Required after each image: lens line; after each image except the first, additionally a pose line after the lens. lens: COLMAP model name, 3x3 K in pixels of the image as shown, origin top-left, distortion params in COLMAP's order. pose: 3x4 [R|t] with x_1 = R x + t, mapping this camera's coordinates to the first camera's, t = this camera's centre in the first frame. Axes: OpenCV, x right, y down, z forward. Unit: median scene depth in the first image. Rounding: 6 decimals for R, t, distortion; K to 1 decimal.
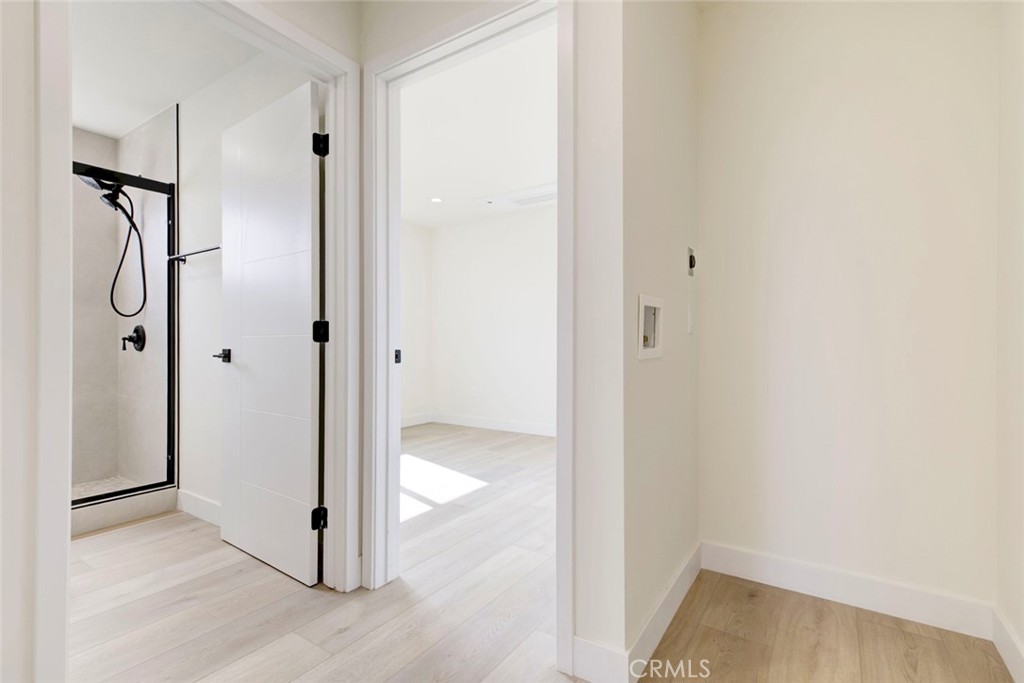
lens RADIAL K [[464.7, 0, 512.4], [0, 464.7, 345.3], [0, 0, 1]] dist [0.018130, -0.001071]
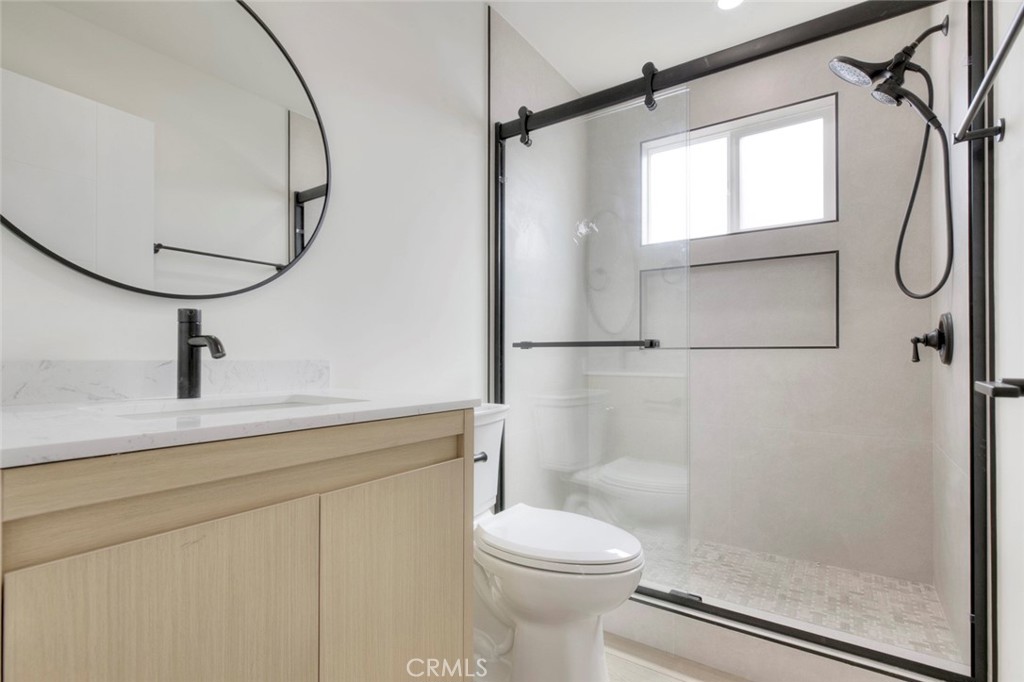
lens RADIAL K [[481.5, 0, 512.1], [0, 481.5, 354.1], [0, 0, 1]] dist [-0.004179, 0.000062]
pose [[-0.020498, -0.003781, -0.999783, -0.282735], [0.000209, 0.999993, -0.003786, 0.003380], [0.999790, -0.000286, -0.020497, 0.572972]]
